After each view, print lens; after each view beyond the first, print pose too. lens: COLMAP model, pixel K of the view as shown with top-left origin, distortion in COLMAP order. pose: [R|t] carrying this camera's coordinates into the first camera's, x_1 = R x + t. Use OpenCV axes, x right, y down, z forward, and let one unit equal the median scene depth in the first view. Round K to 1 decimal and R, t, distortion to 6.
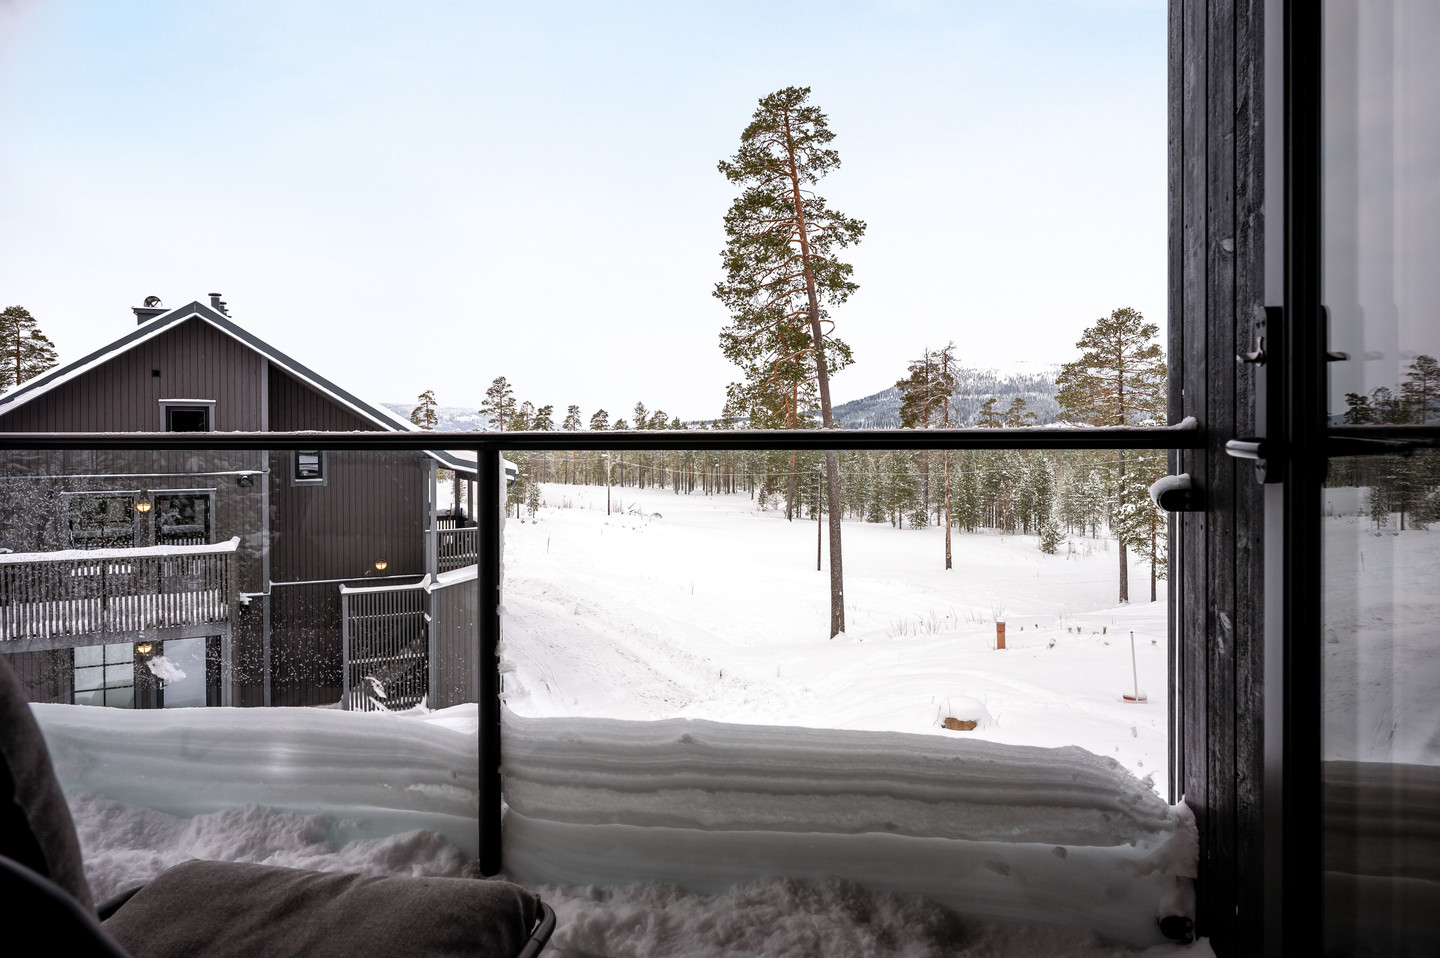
lens RADIAL K [[893.8, 0, 702.3], [0, 893.8, 457.0], [0, 0, 1]] dist [0.004679, -0.003610]
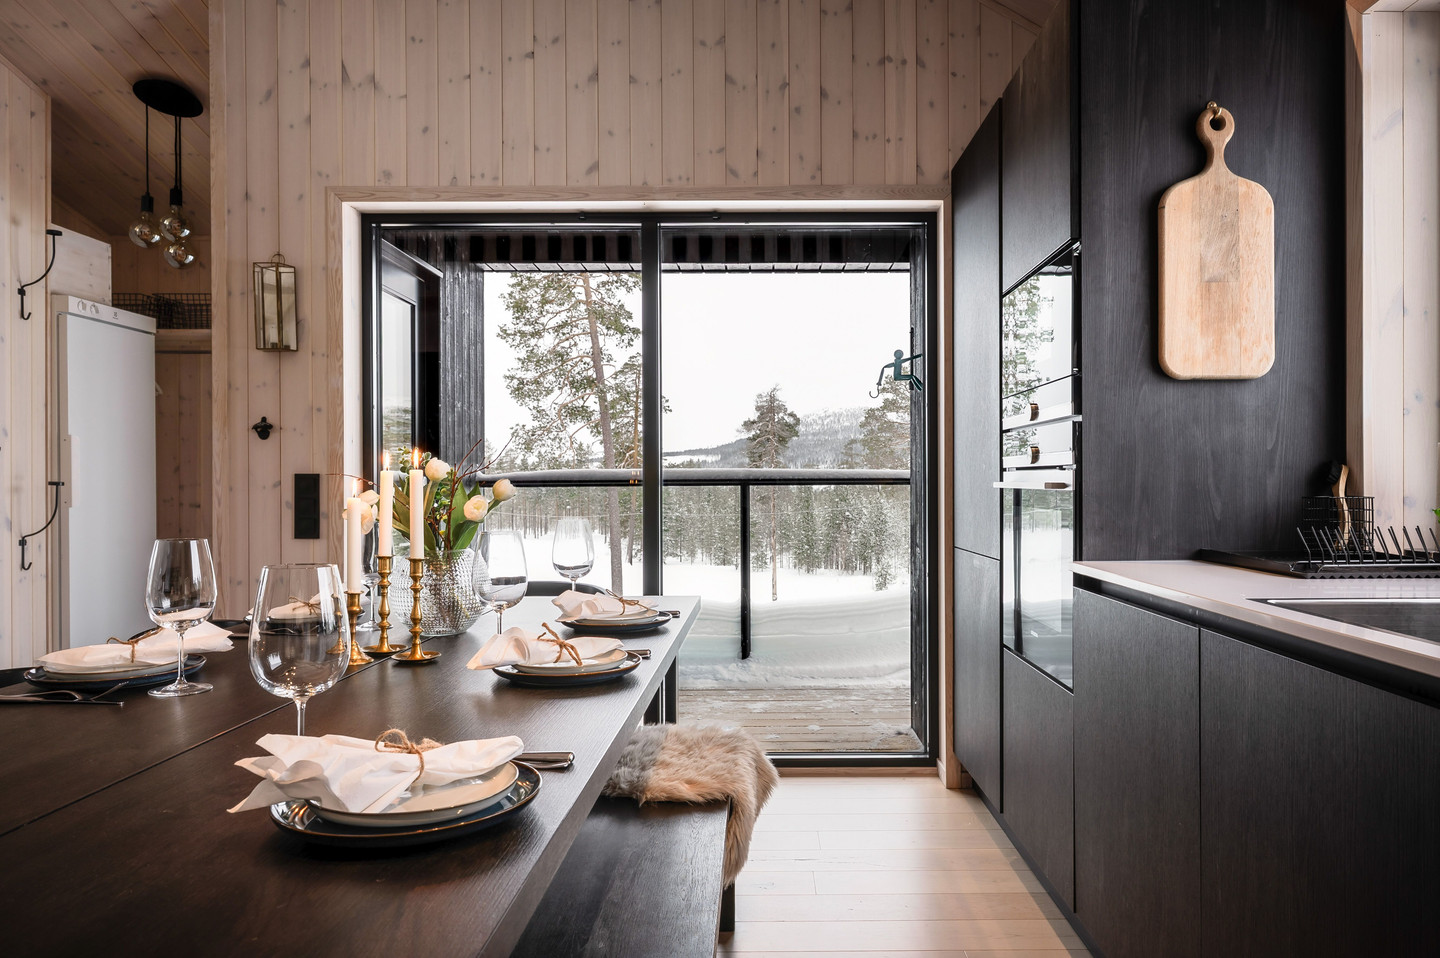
lens RADIAL K [[968.8, 0, 735.1], [0, 968.8, 480.7], [0, 0, 1]] dist [-0.001558, 0.008129]
pose [[0.987504, 0.002520, 0.157572, 0.104759], [0.000427, 0.999826, -0.018662, 0.001213], [-0.157592, 0.018496, 0.987331, -0.112279]]
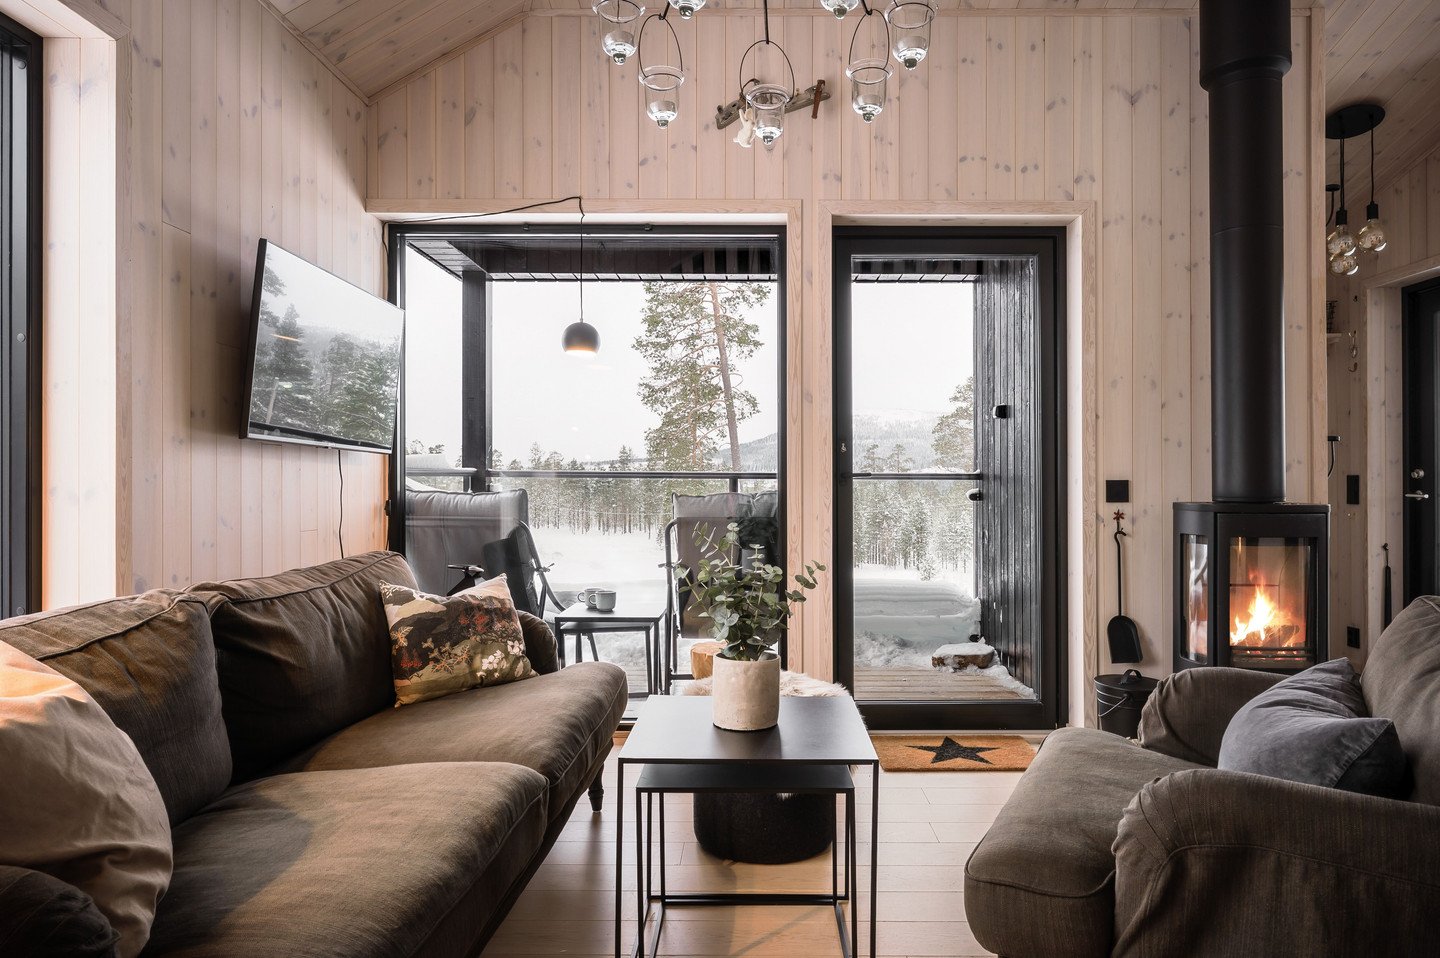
lens RADIAL K [[893.8, 0, 719.5], [0, 893.8, 468.0], [0, 0, 1]] dist [0.004679, -0.003610]
pose [[0.989700, 0.011433, 0.142700, -0.036699], [-0.006580, 0.999385, -0.034435, 0.002950], [-0.143006, 0.033141, 0.989167, -0.090723]]
